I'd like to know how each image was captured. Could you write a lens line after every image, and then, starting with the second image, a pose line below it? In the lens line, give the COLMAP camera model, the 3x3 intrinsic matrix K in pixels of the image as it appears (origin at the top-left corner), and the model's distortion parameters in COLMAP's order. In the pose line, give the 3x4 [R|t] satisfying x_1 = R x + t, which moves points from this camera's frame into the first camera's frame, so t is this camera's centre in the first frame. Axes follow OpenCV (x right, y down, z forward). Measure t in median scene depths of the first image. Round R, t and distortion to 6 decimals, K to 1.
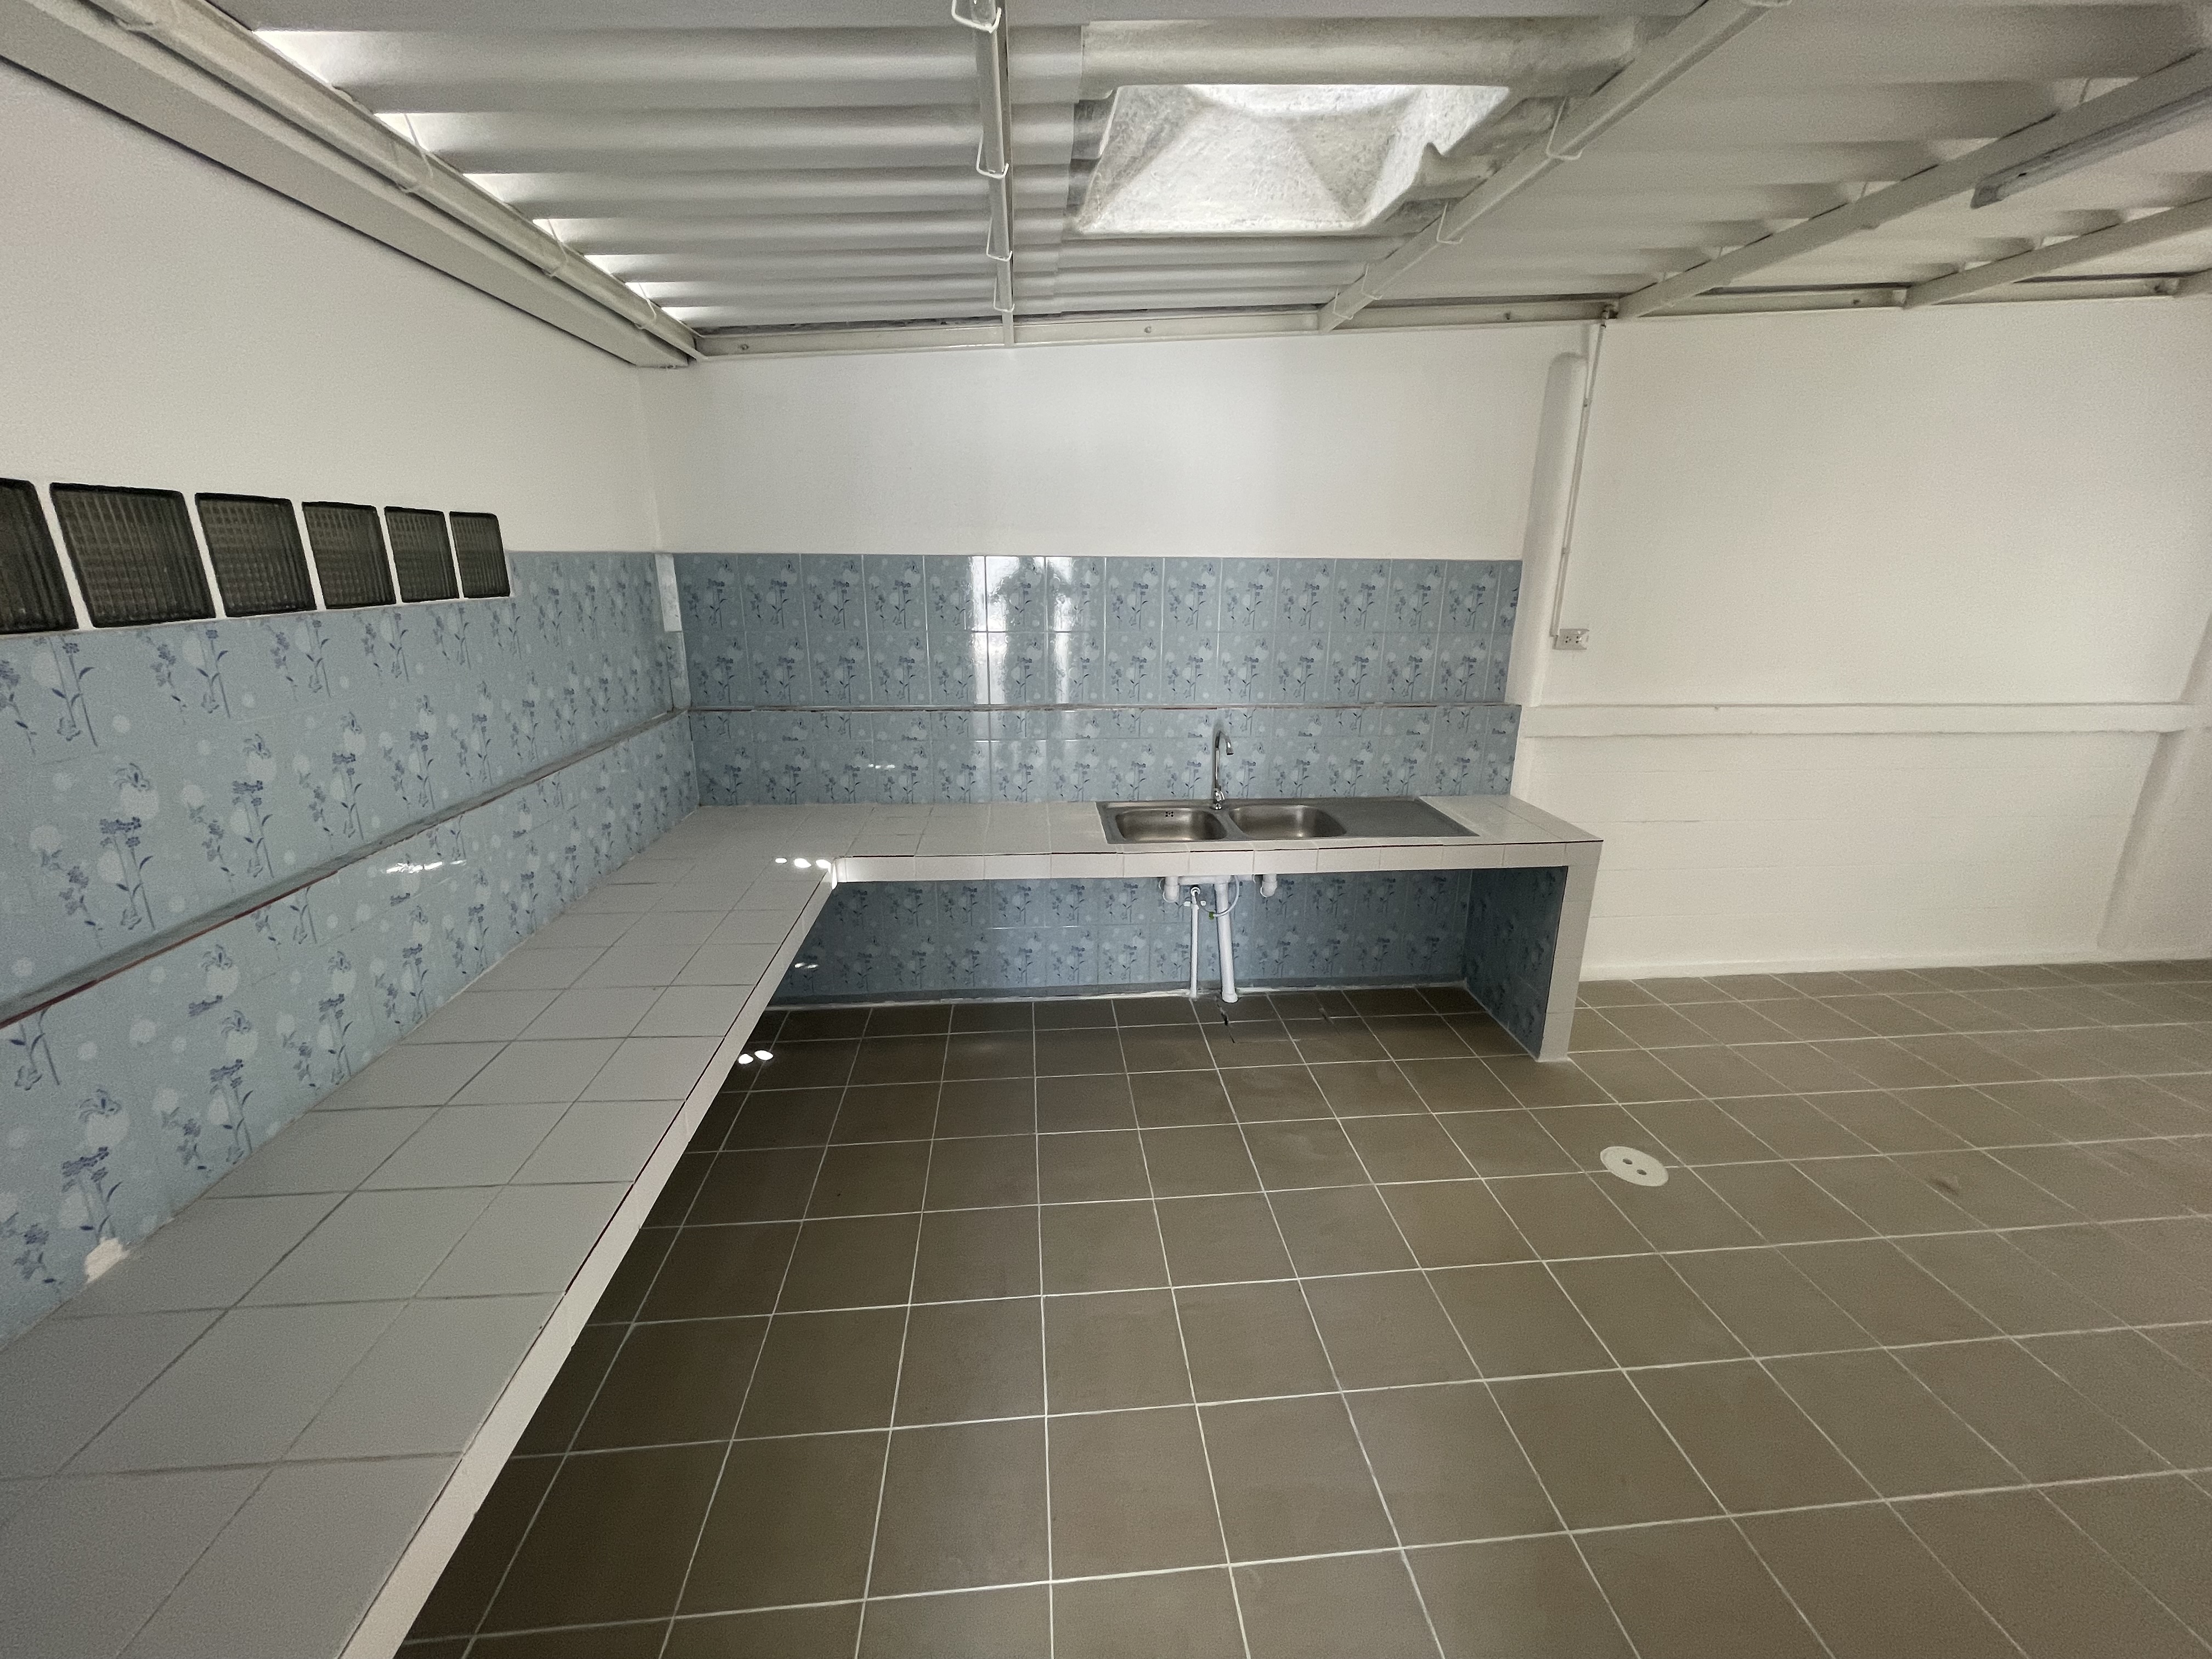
lens RADIAL K [[888.8, 0, 1111.0], [0, 888.8, 818.4], [0, 0, 1]] dist [-0.000828, 0.000256]
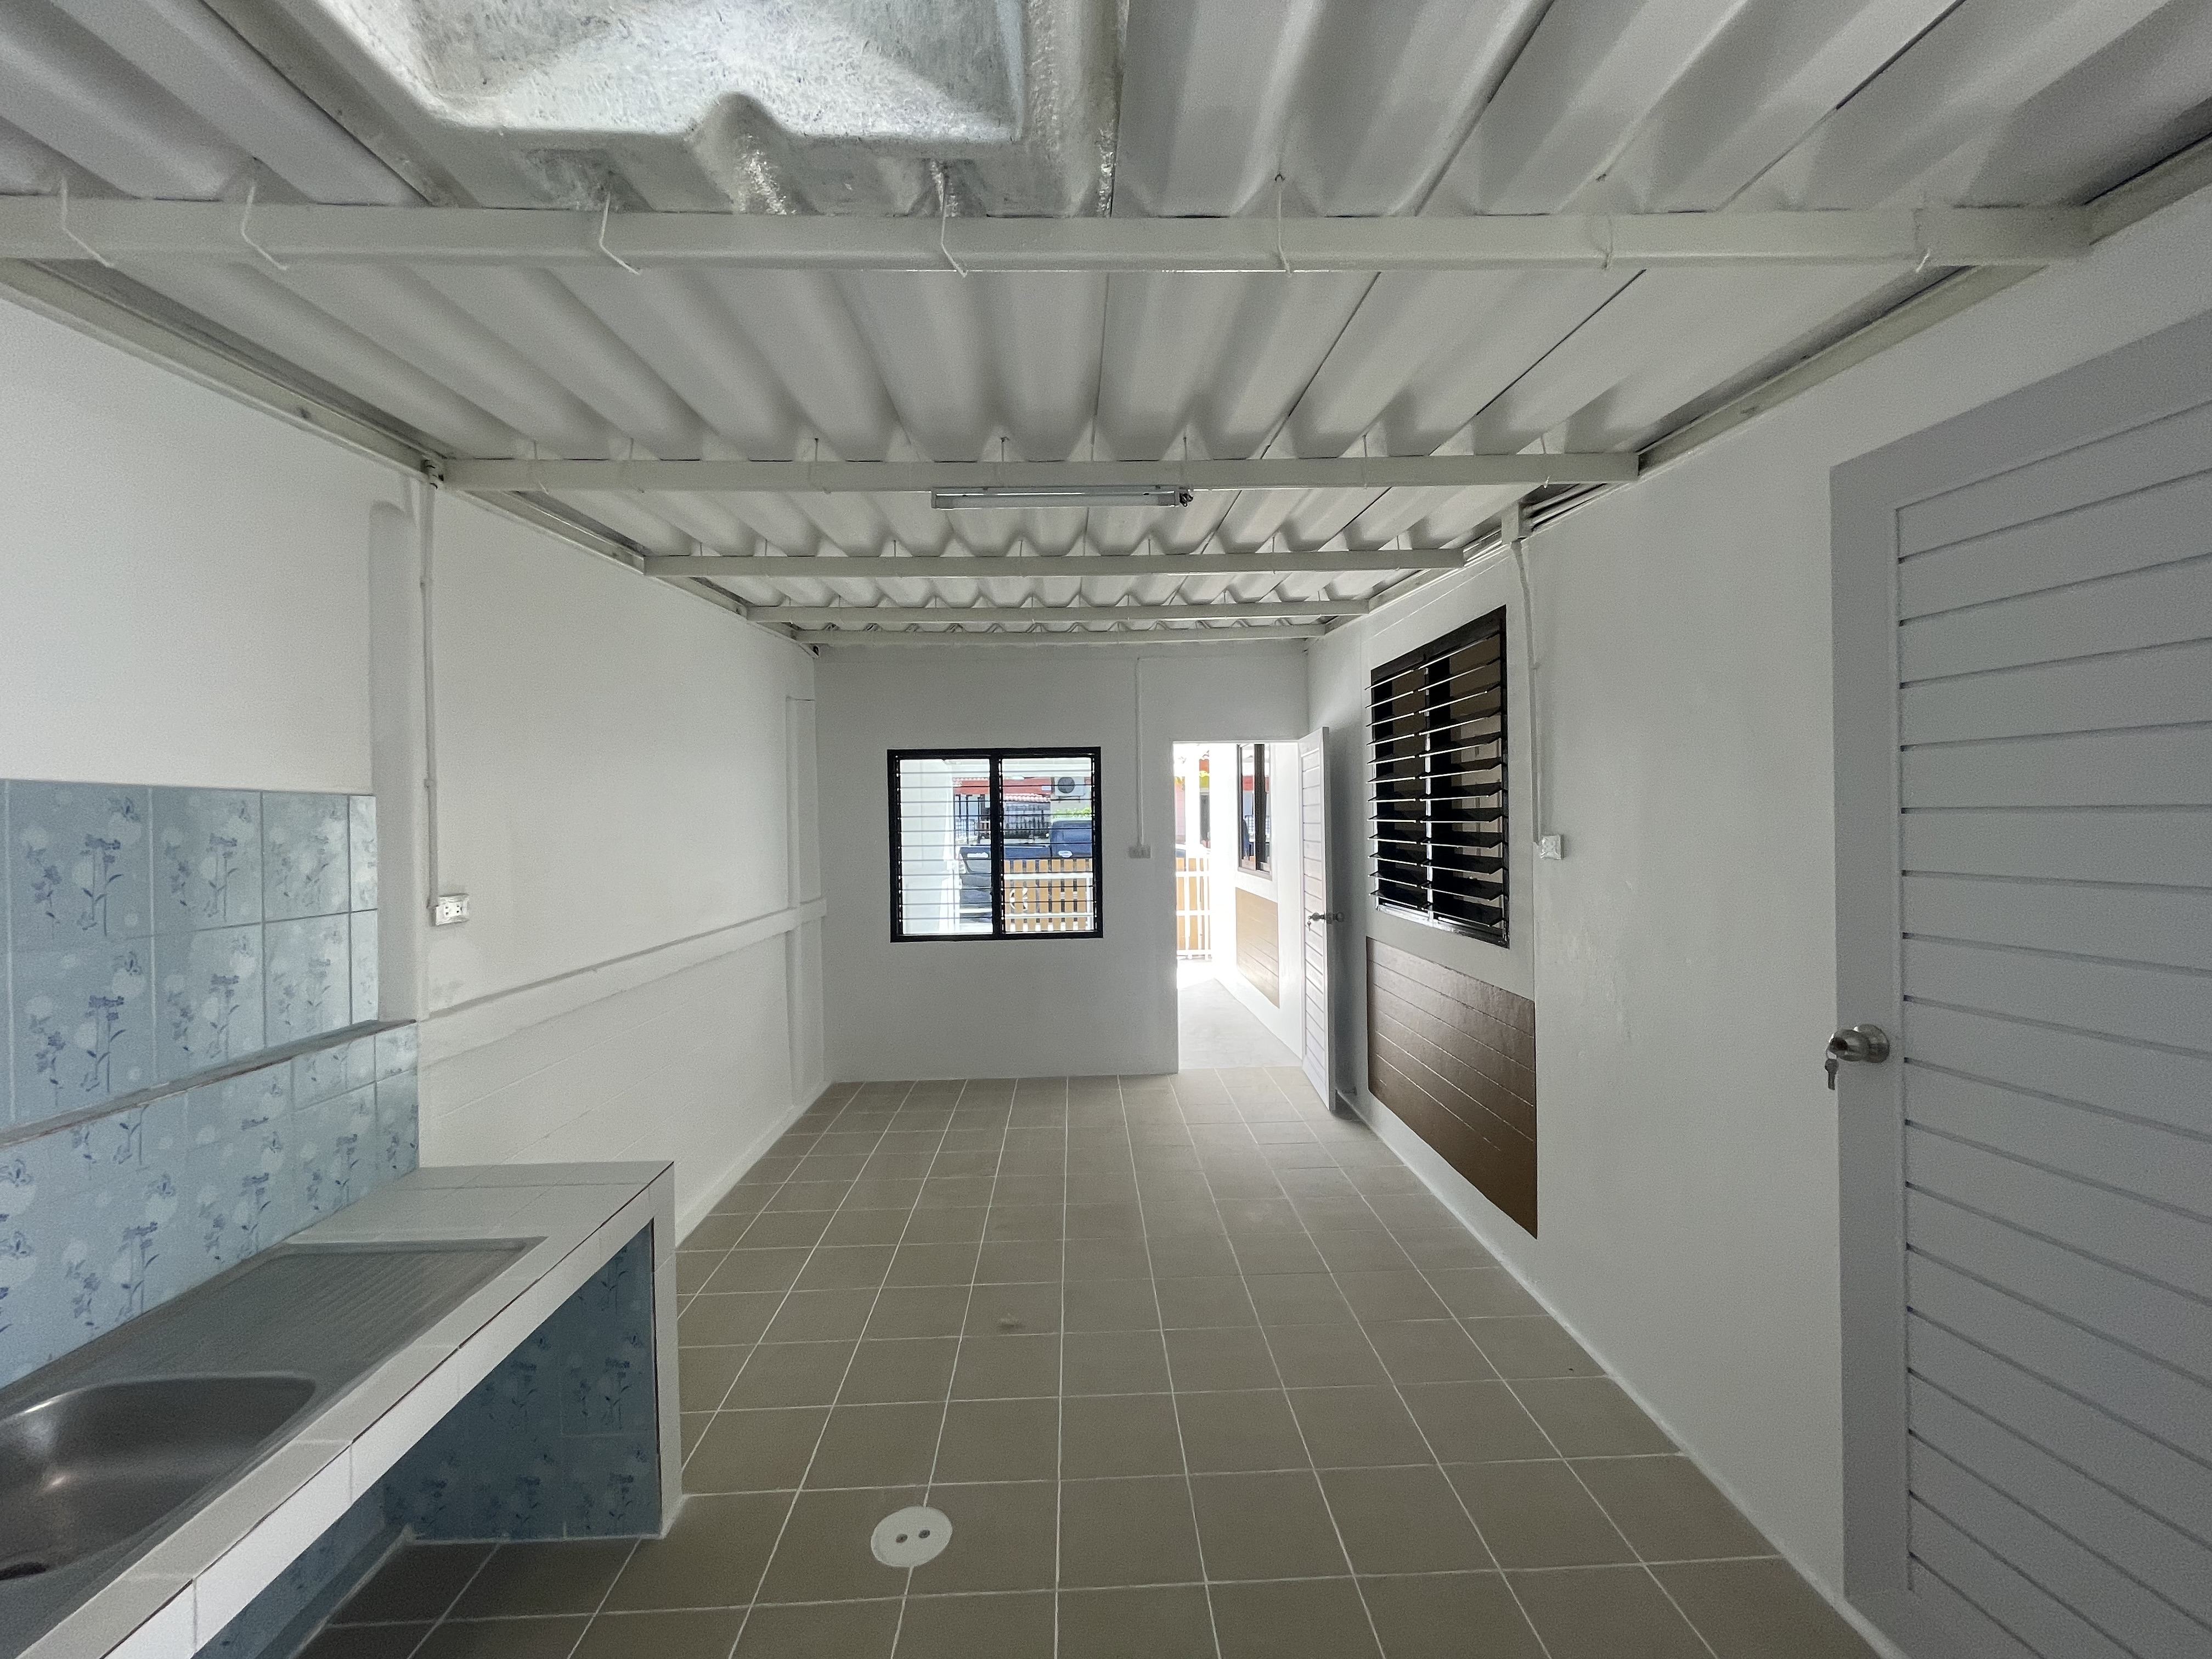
lens RADIAL K [[888.8, 0, 1107.3], [0, 888.8, 830.4], [0, 0, 1]] dist [-0.000828, 0.000256]
pose [[0.059298, -0.016445, 0.998105, -0.139401], [0.290914, 0.956748, -0.001519, -0.124454], [-0.954910, 0.290453, 0.061518, 0.512222]]
